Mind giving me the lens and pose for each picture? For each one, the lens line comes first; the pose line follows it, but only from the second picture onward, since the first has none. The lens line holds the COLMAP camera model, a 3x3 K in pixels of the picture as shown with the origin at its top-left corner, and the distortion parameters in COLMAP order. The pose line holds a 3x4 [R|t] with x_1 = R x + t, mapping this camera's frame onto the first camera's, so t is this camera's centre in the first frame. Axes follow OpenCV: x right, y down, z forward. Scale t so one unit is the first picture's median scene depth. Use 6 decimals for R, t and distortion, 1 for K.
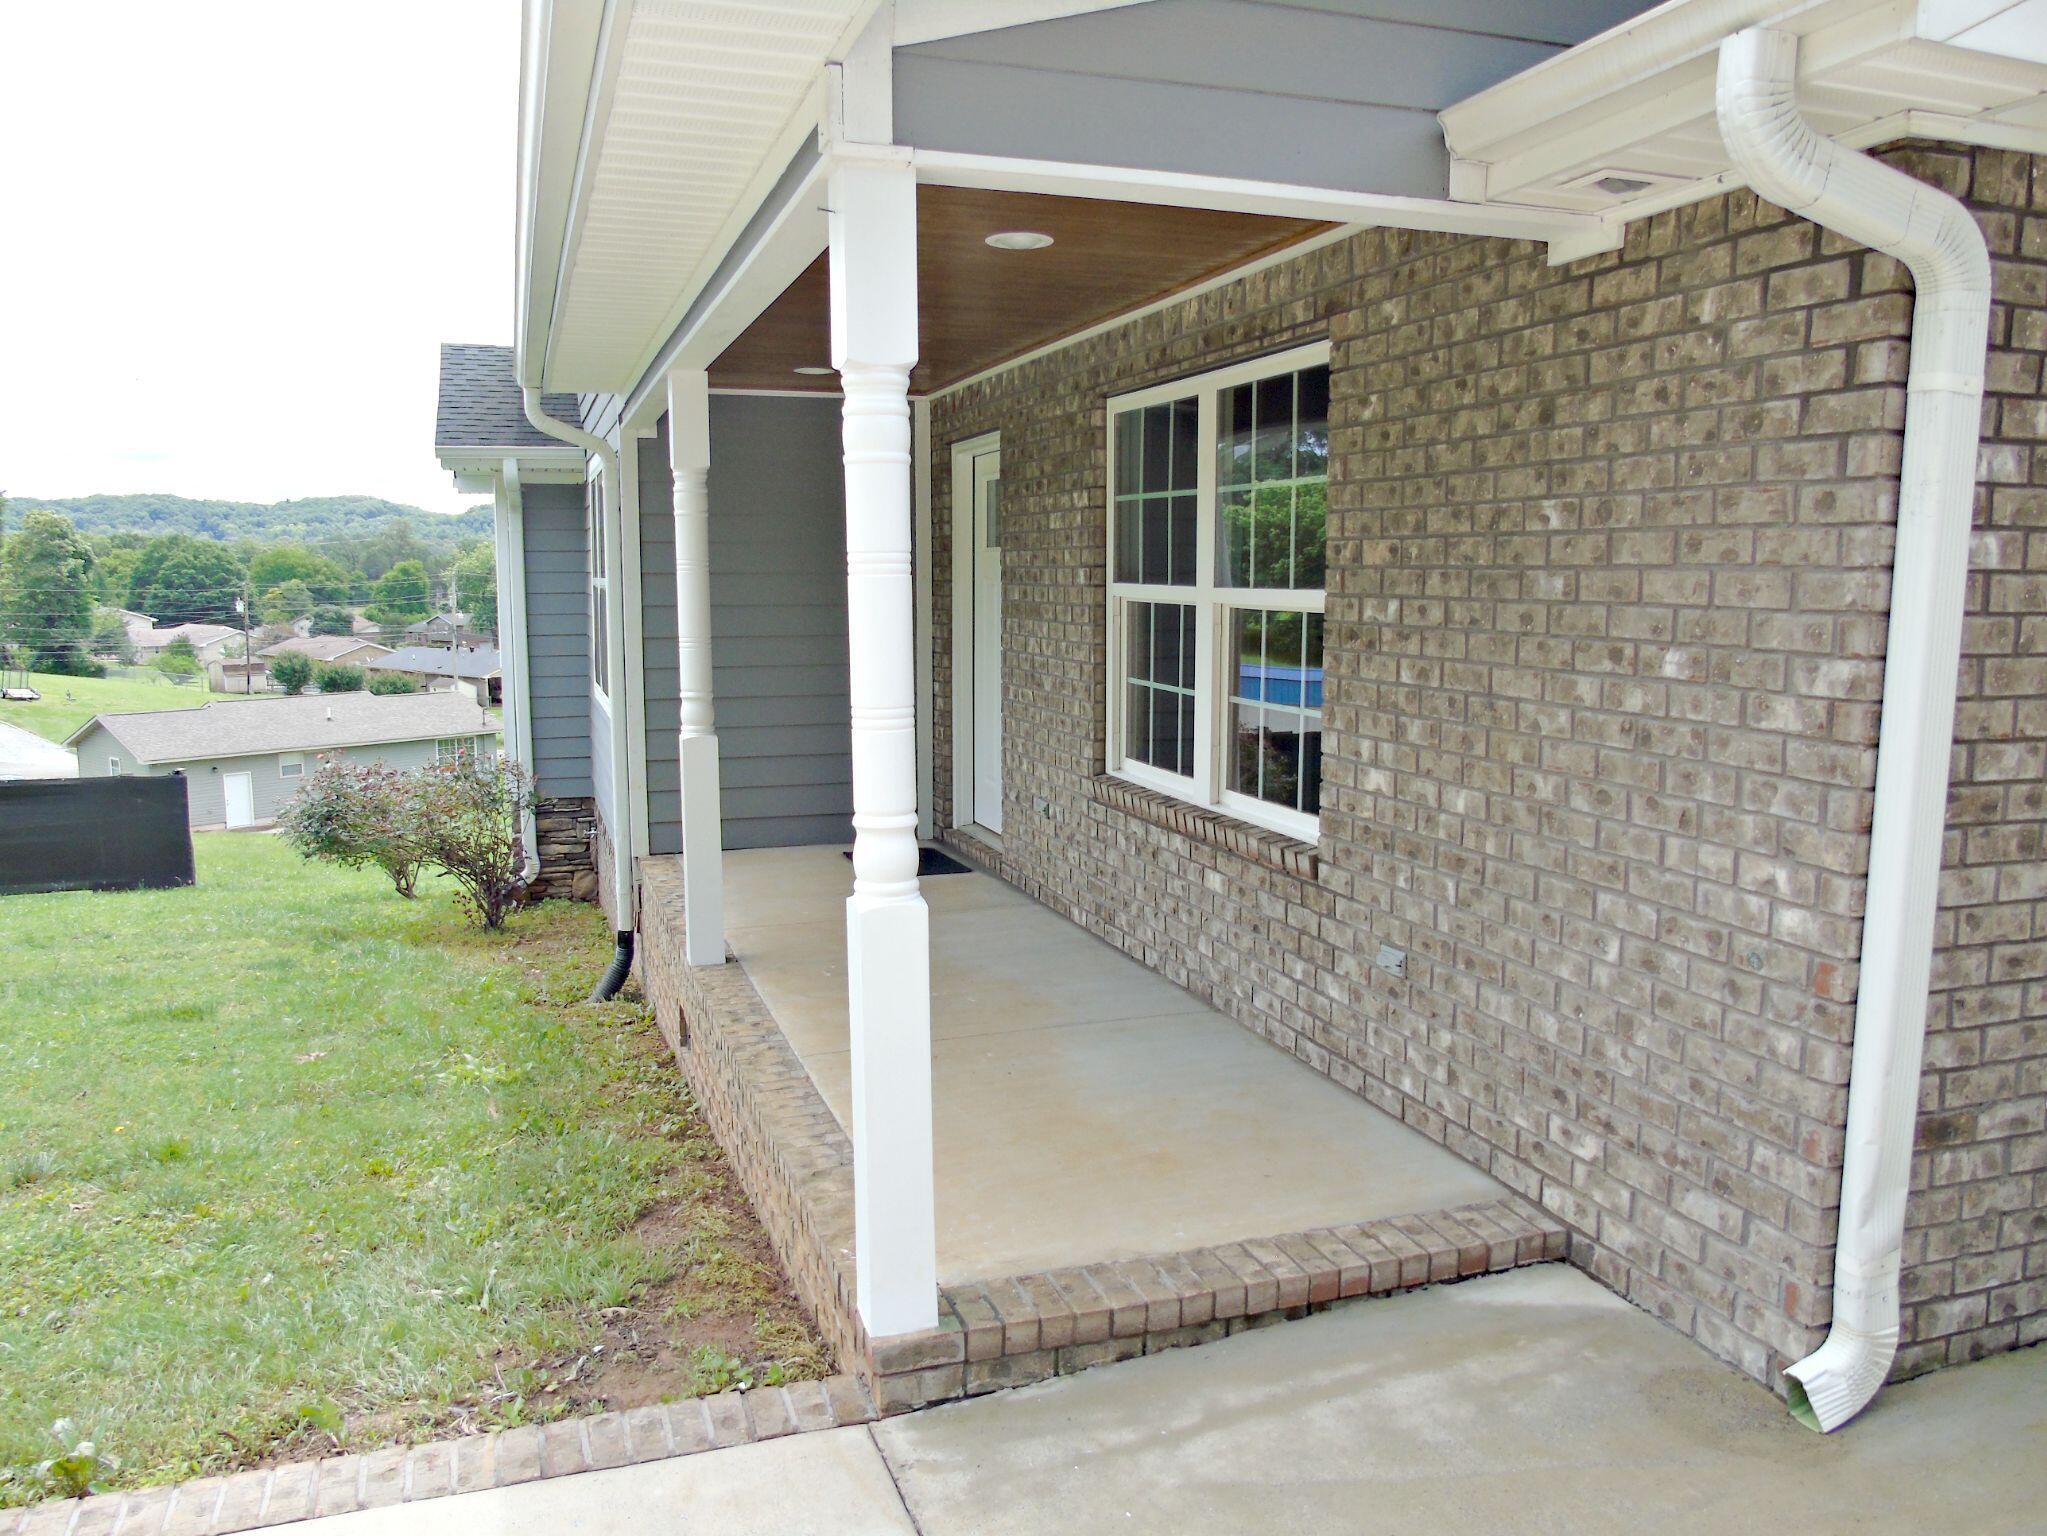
lens RADIAL K [[1498.9, 0, 1023.5], [0, 1498.9, 768.0], [0, 0, 1]] dist [-0.060151, 0.053329]
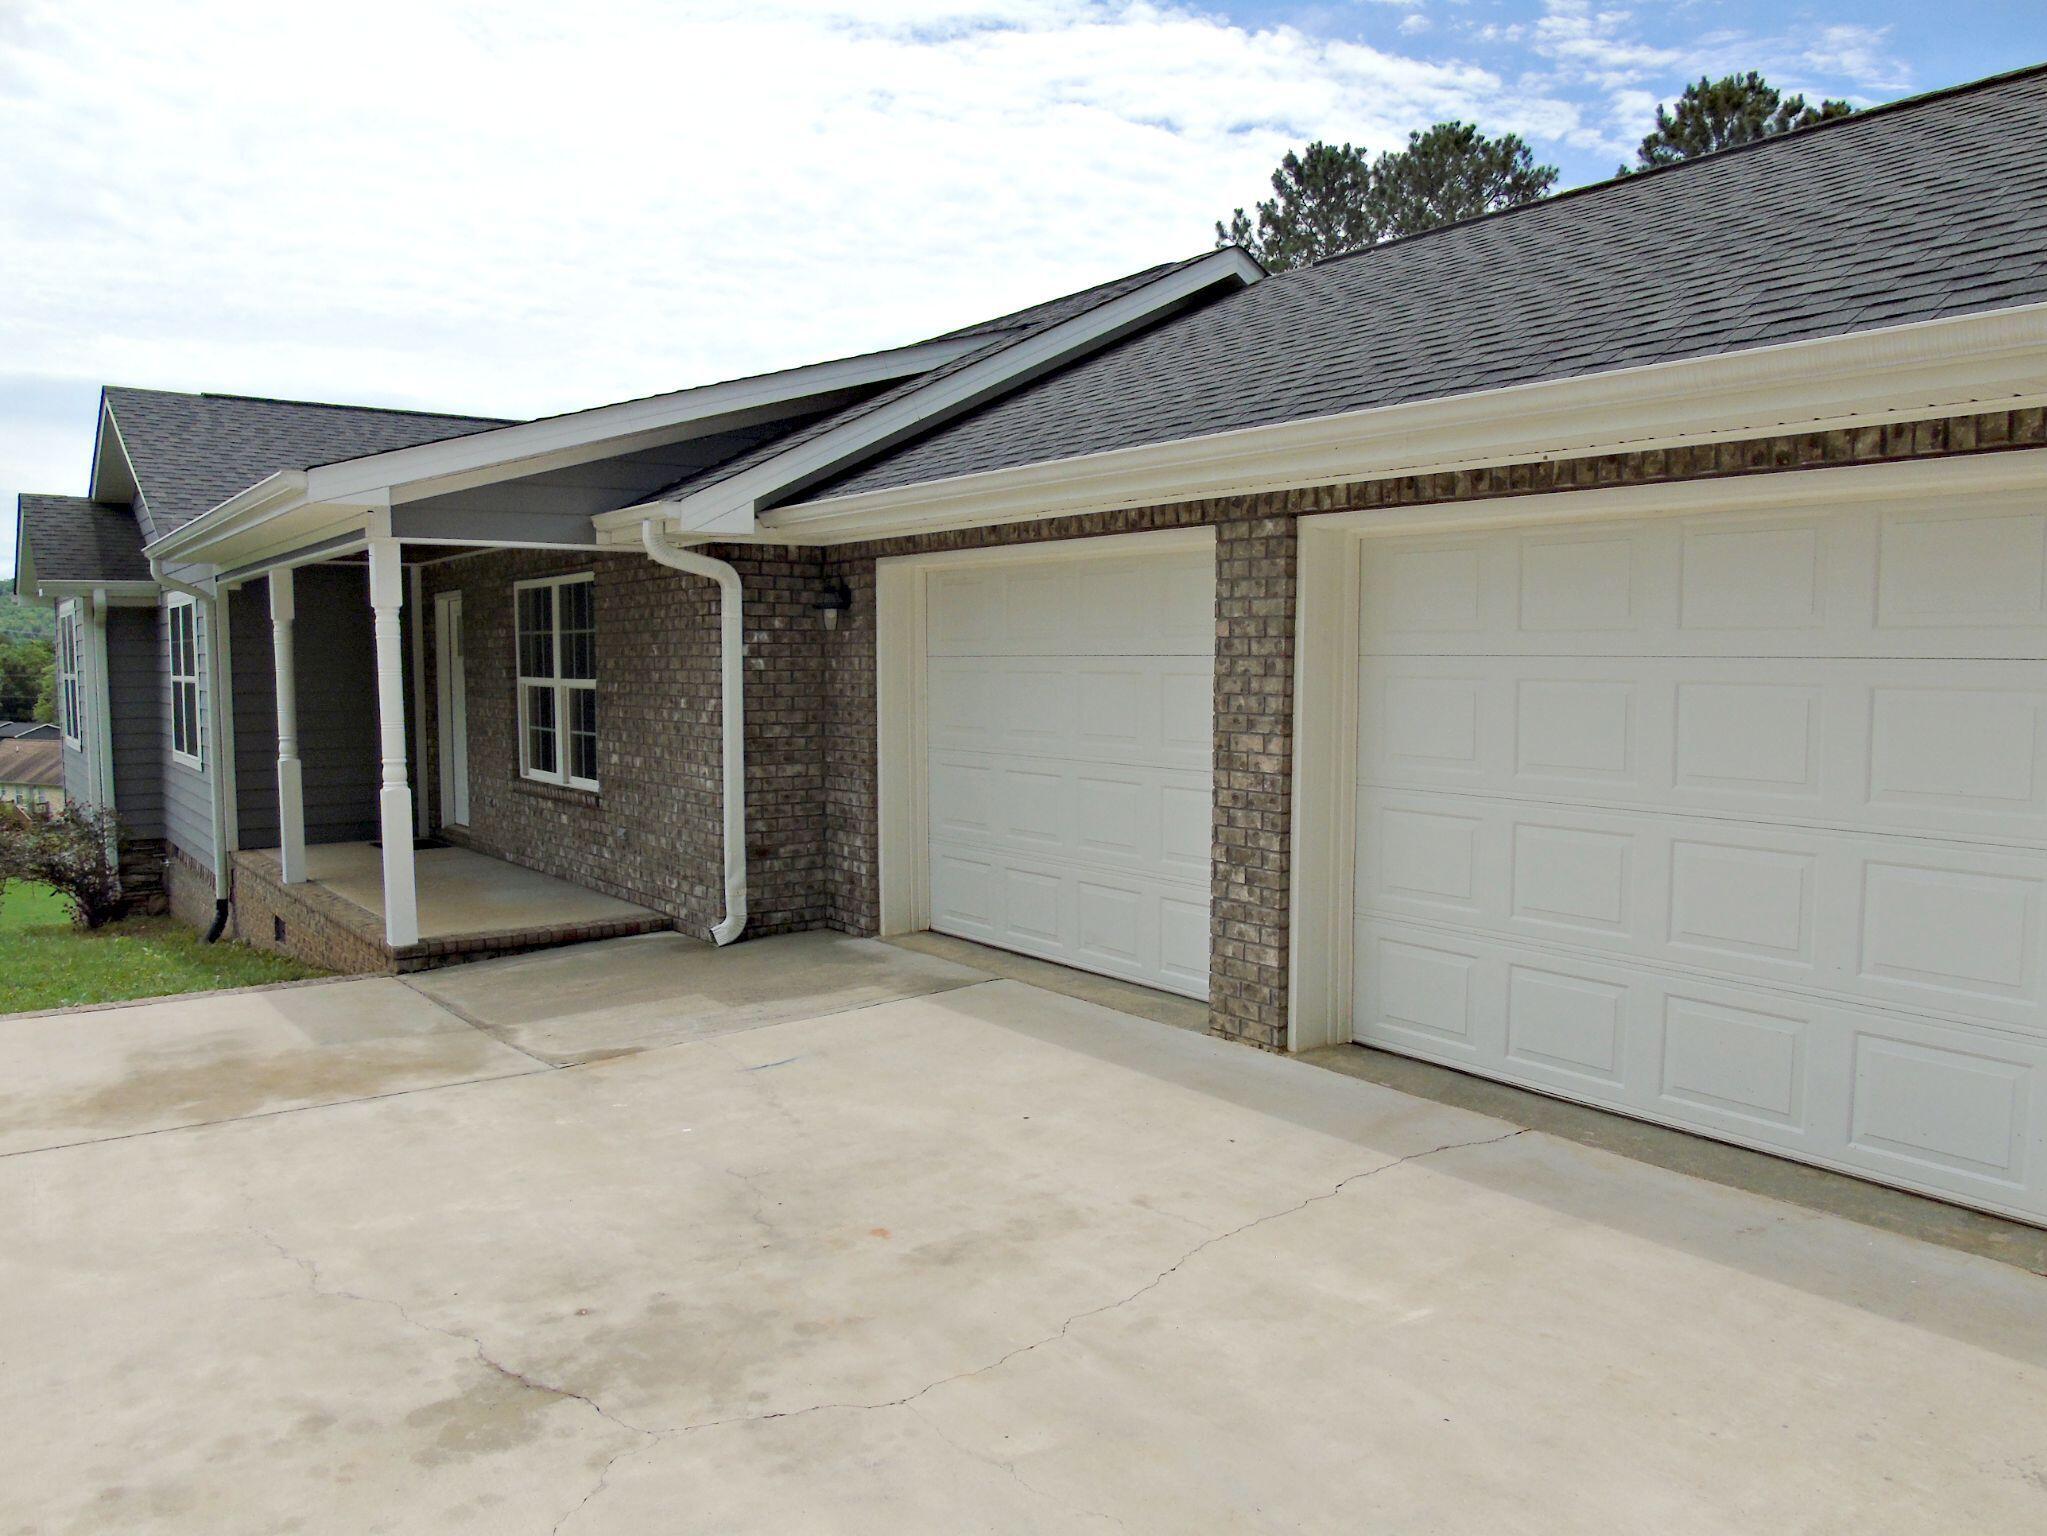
lens RADIAL K [[1498.9, 0, 1023.5], [0, 1498.9, 768.0], [0, 0, 1]] dist [-0.060151, 0.053329]
pose [[0.953215, -0.026927, 0.301090, 0.129487], [0.044736, 0.997623, -0.052410, 0.161684], [-0.298963, 0.063428, 0.952154, -1.330508]]
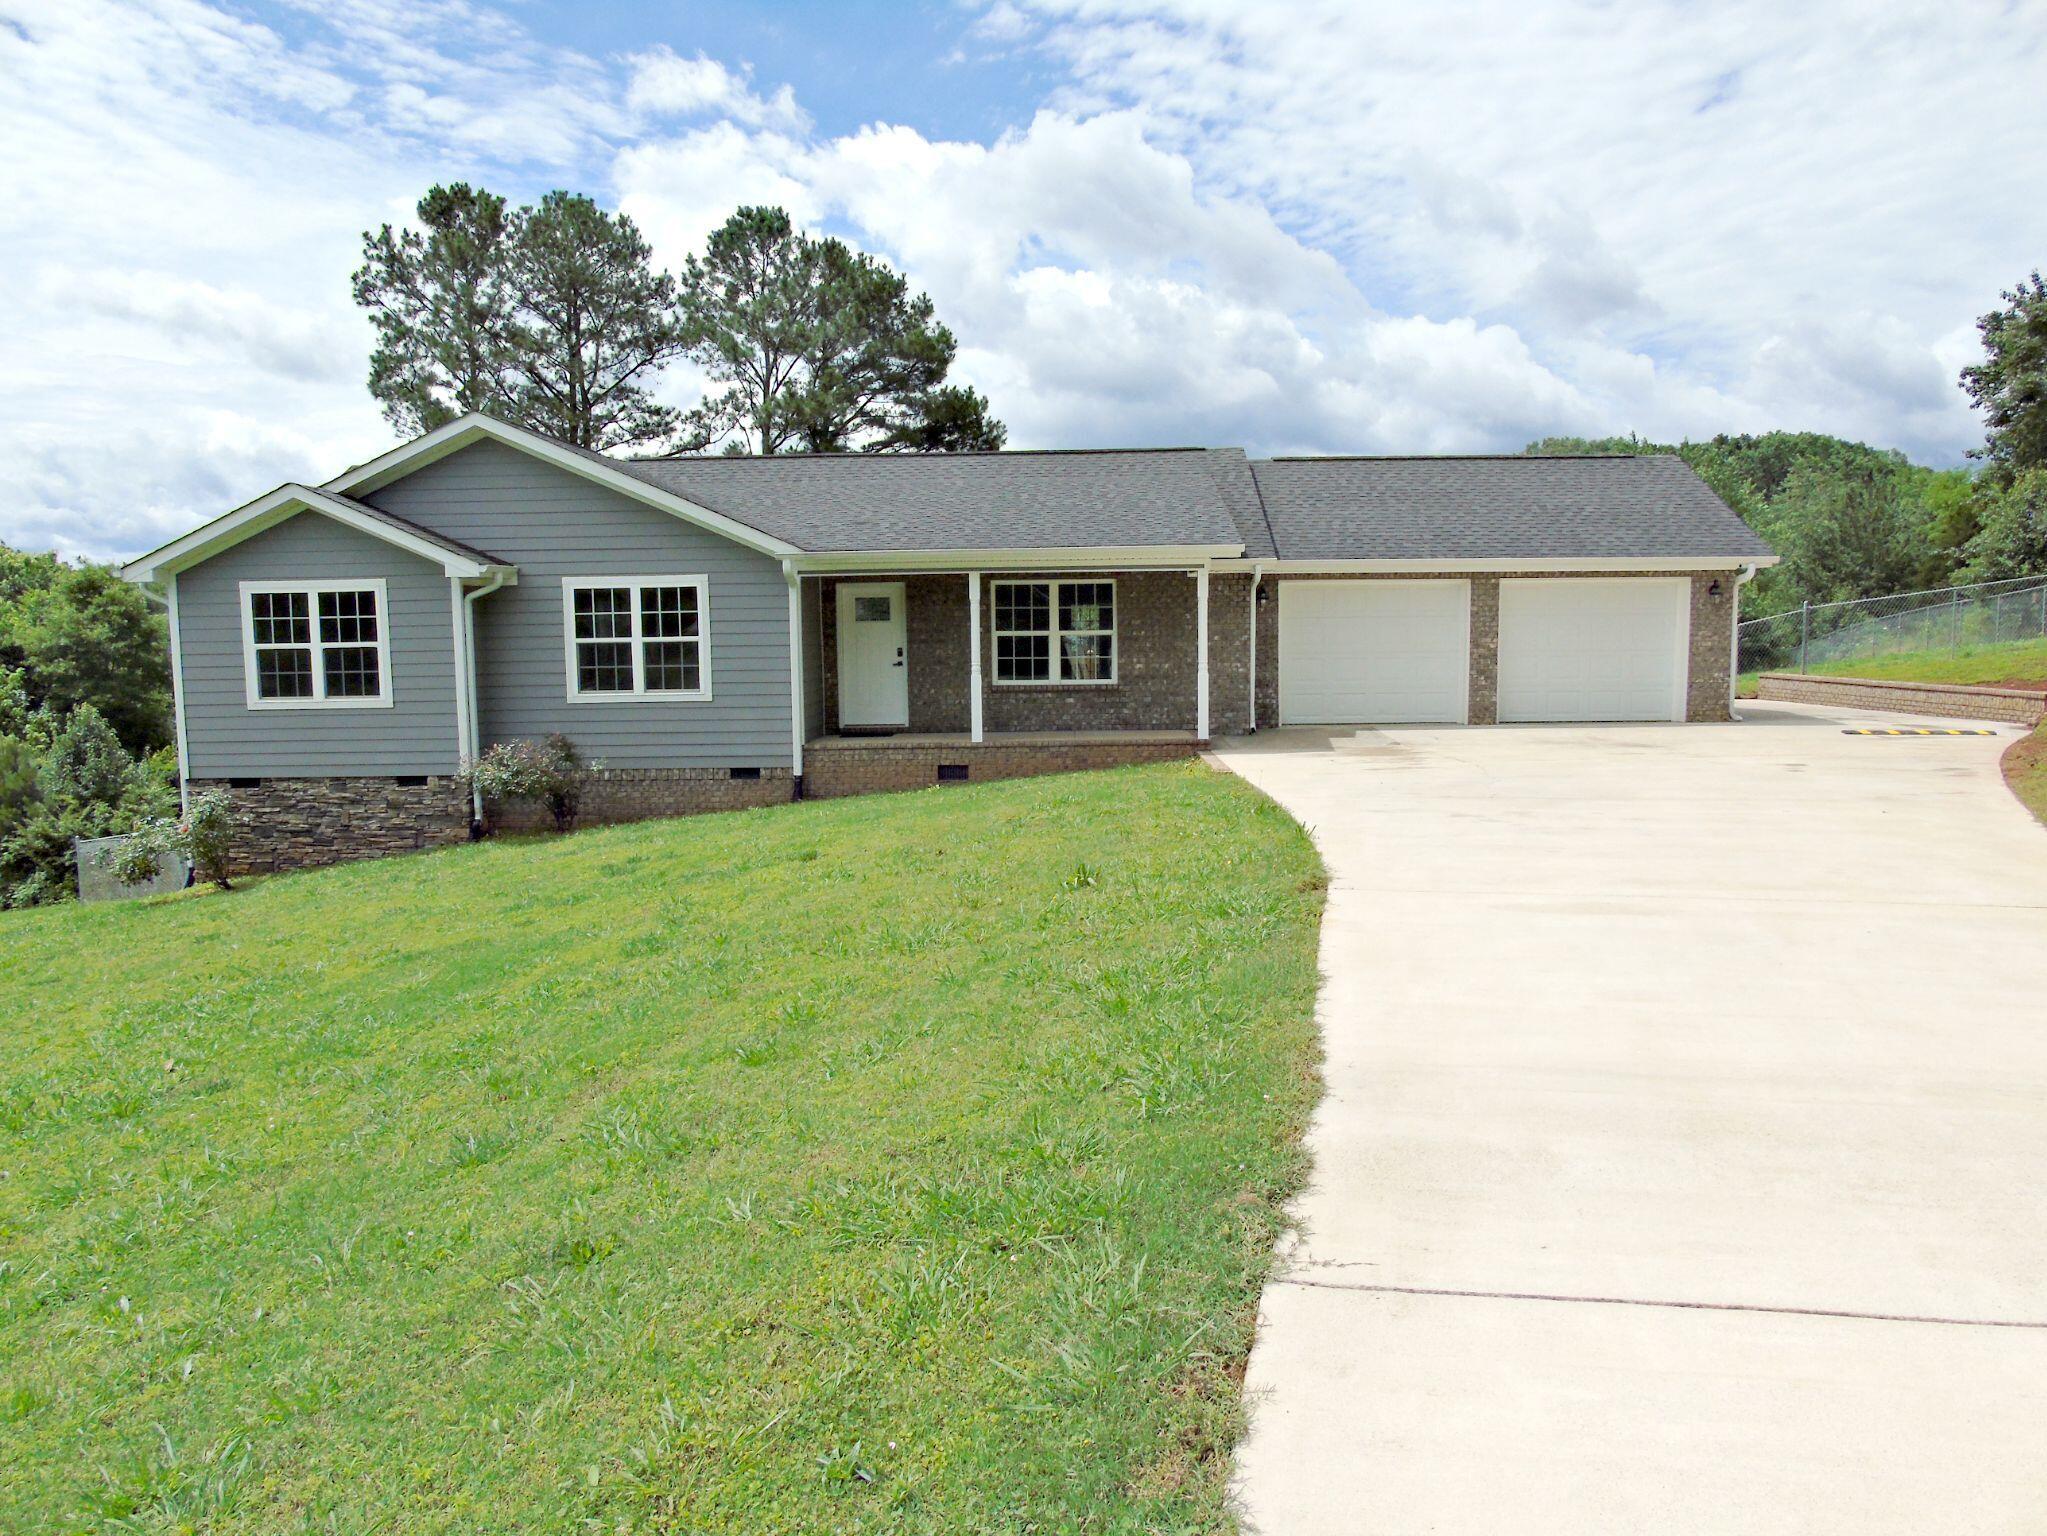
lens RADIAL K [[1661.7, 0, 1049.9], [0, 1661.7, 754.8], [0, 0, 1]] dist [0.004021, -0.000335]
pose [[0.350475, -0.074419, 0.933611, -4.867988], [0.138202, 0.990035, 0.027036, 0.105359], [-0.926319, 0.119551, 0.357267, -0.679585]]
